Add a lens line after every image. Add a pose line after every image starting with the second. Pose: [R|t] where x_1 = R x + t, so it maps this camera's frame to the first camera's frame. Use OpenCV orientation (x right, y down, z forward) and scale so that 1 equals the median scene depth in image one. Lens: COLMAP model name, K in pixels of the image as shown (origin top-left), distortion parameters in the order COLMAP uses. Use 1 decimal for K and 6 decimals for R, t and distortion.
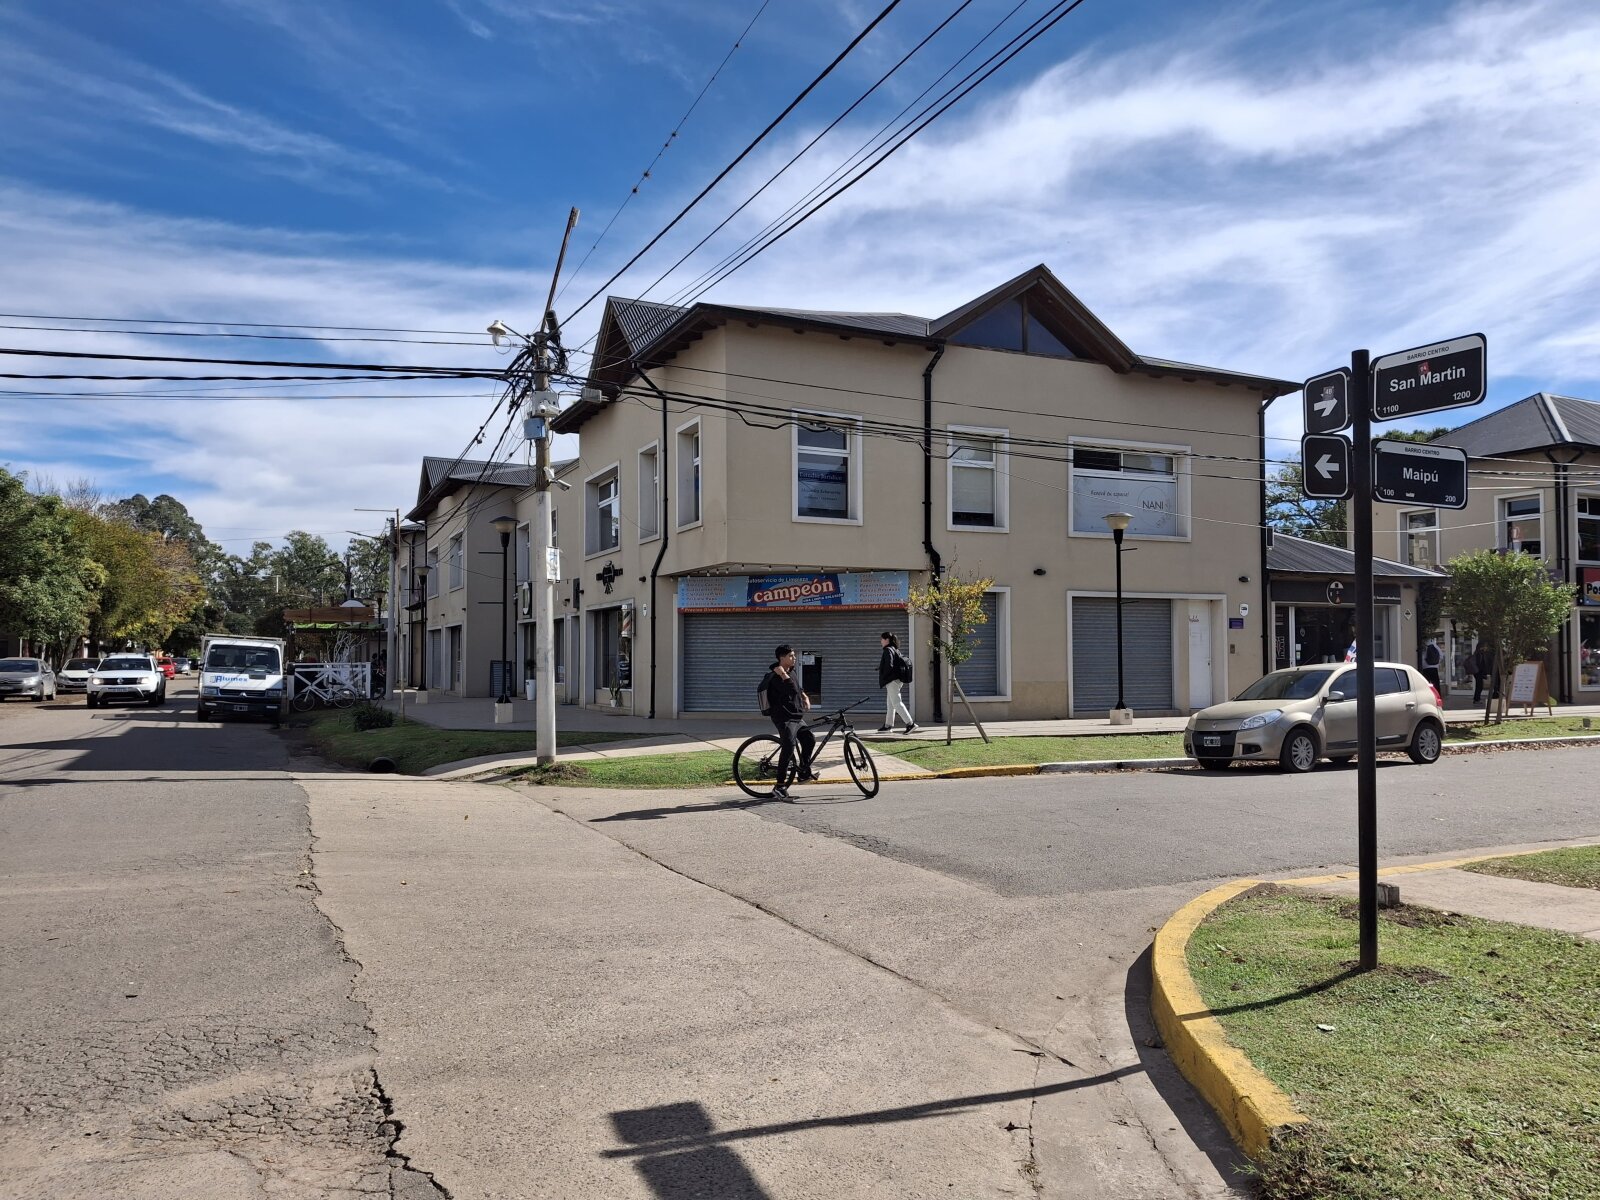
lens RADIAL K [[1172.5, 0, 831.0], [0, 1172.5, 624.3], [0, 0, 1]] dist [0.040554, -0.075456]
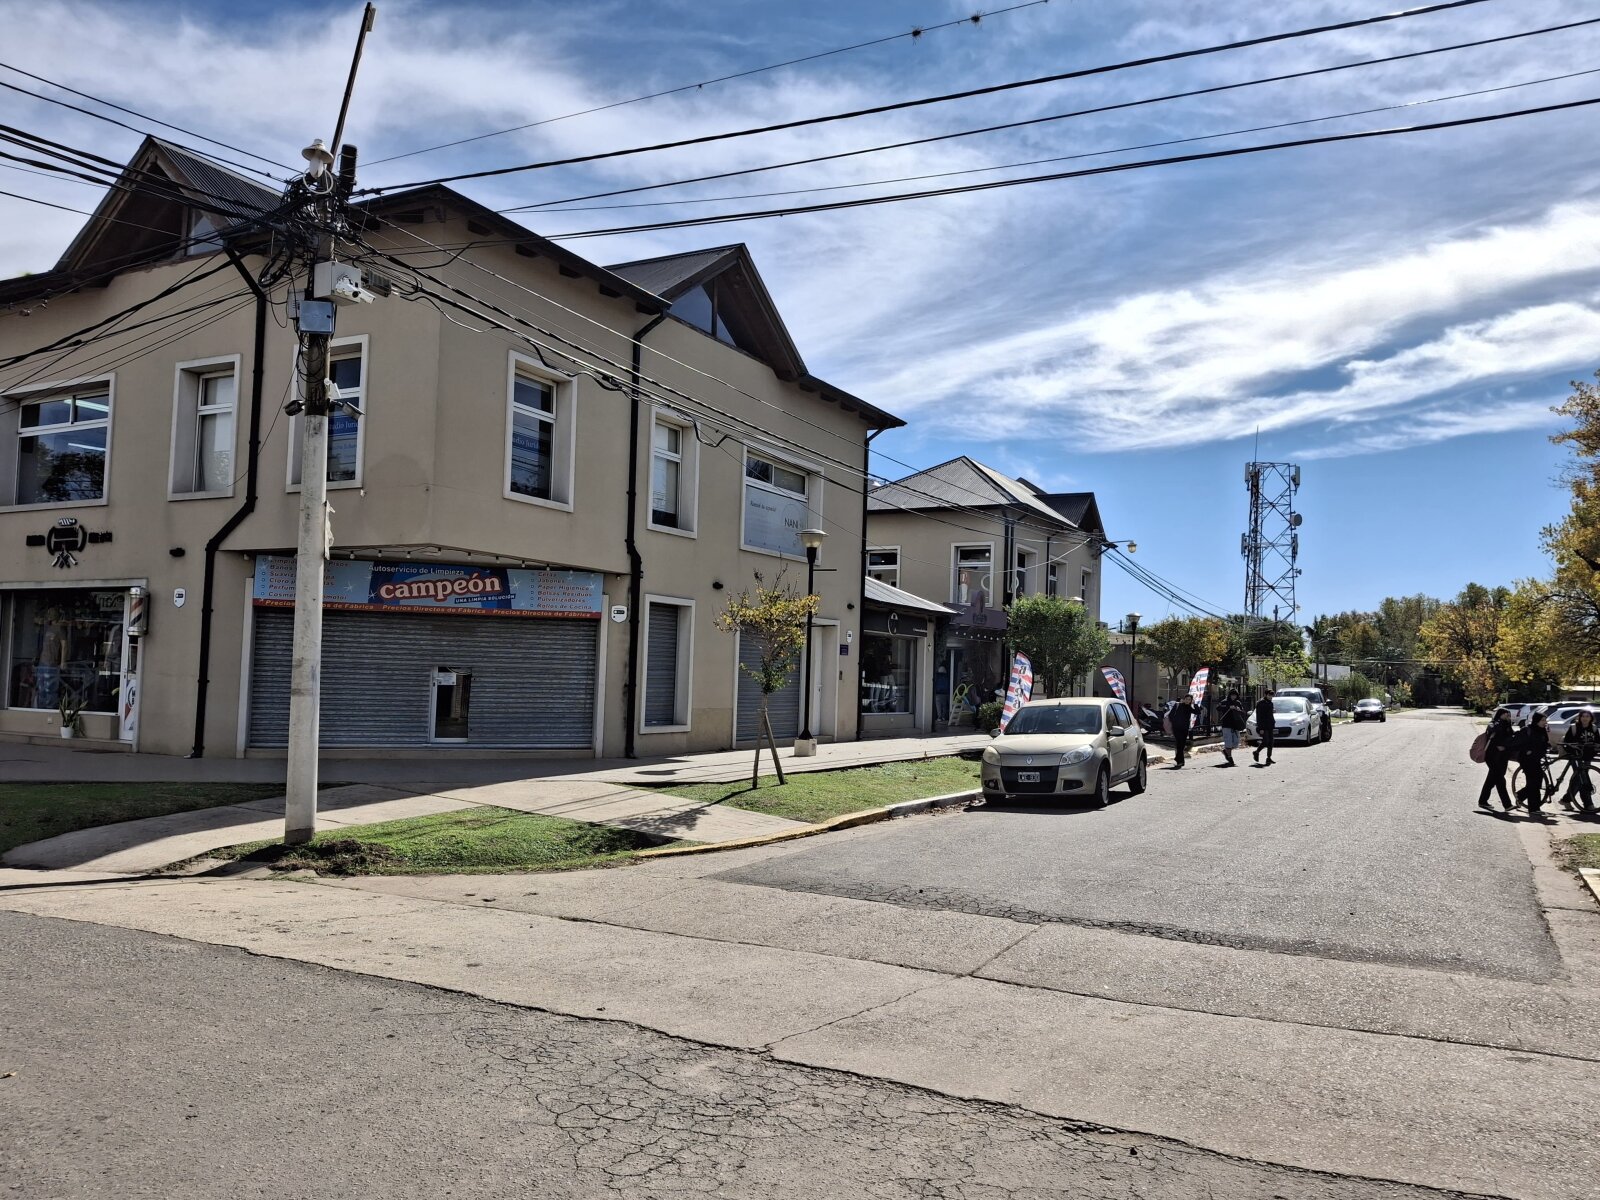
lens RADIAL K [[1205.5, 0, 837.2], [0, 1205.5, 612.1], [0, 0, 1]] dist [0.066928, -0.101418]
pose [[0.792222, 0.058287, 0.607443, -1.201611], [-0.047274, 0.998298, -0.034138, 0.010528], [-0.608399, -0.001671, 0.793629, 0.830720]]
